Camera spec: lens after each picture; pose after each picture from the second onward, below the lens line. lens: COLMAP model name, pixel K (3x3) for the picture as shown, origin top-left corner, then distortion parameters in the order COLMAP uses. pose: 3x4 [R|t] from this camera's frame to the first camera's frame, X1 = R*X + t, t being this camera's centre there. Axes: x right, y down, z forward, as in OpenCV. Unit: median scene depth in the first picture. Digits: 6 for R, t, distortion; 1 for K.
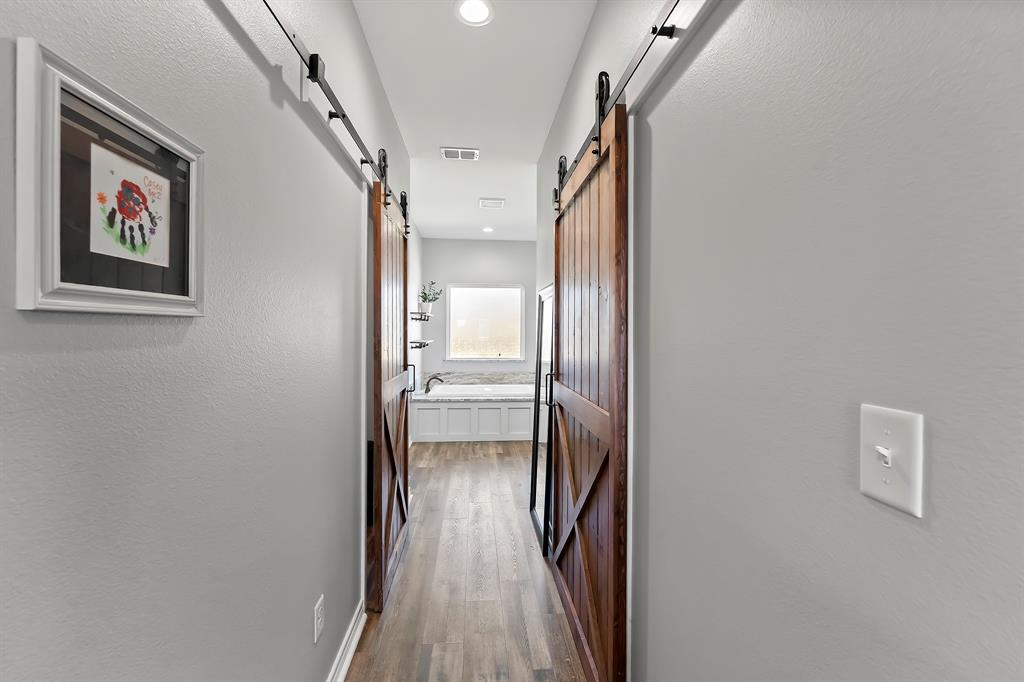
lens RADIAL K [[413.1, 0, 511.5], [0, 413.1, 334.6], [0, 0, 1]] dist [-0.003417, -0.000560]
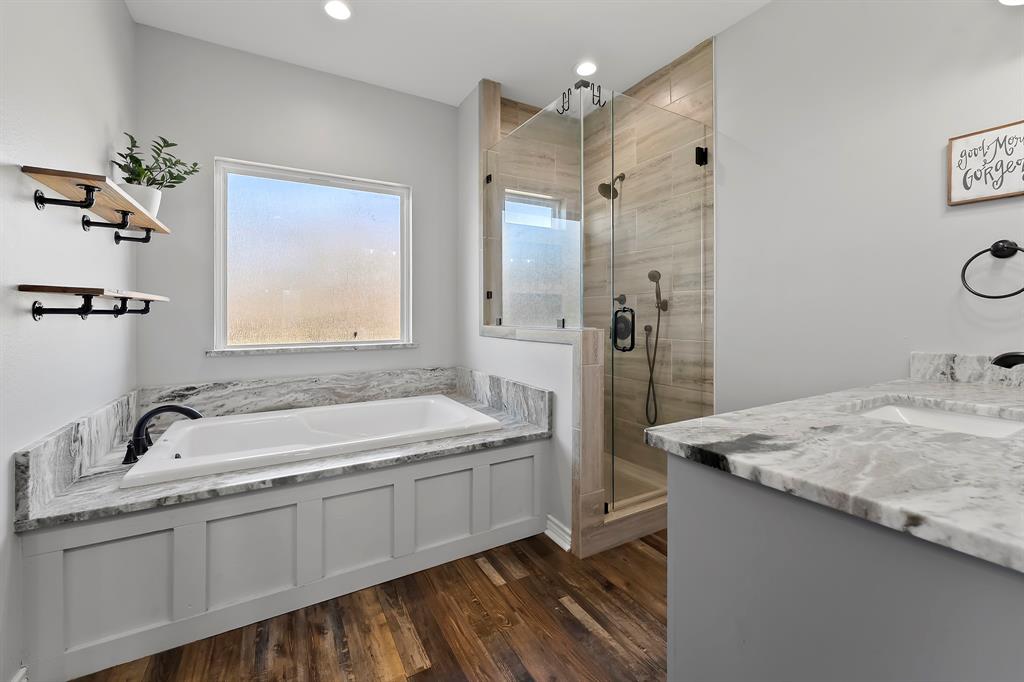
lens RADIAL K [[413.1, 0, 506.5], [0, 413.1, 312.9], [0, 0, 1]] dist [-0.003417, -0.000560]
pose [[0.911083, -0.005173, 0.412190, -0.069788], [0.009603, 0.999916, -0.008677, 0.033044], [-0.412110, 0.011864, 0.911057, 0.557766]]
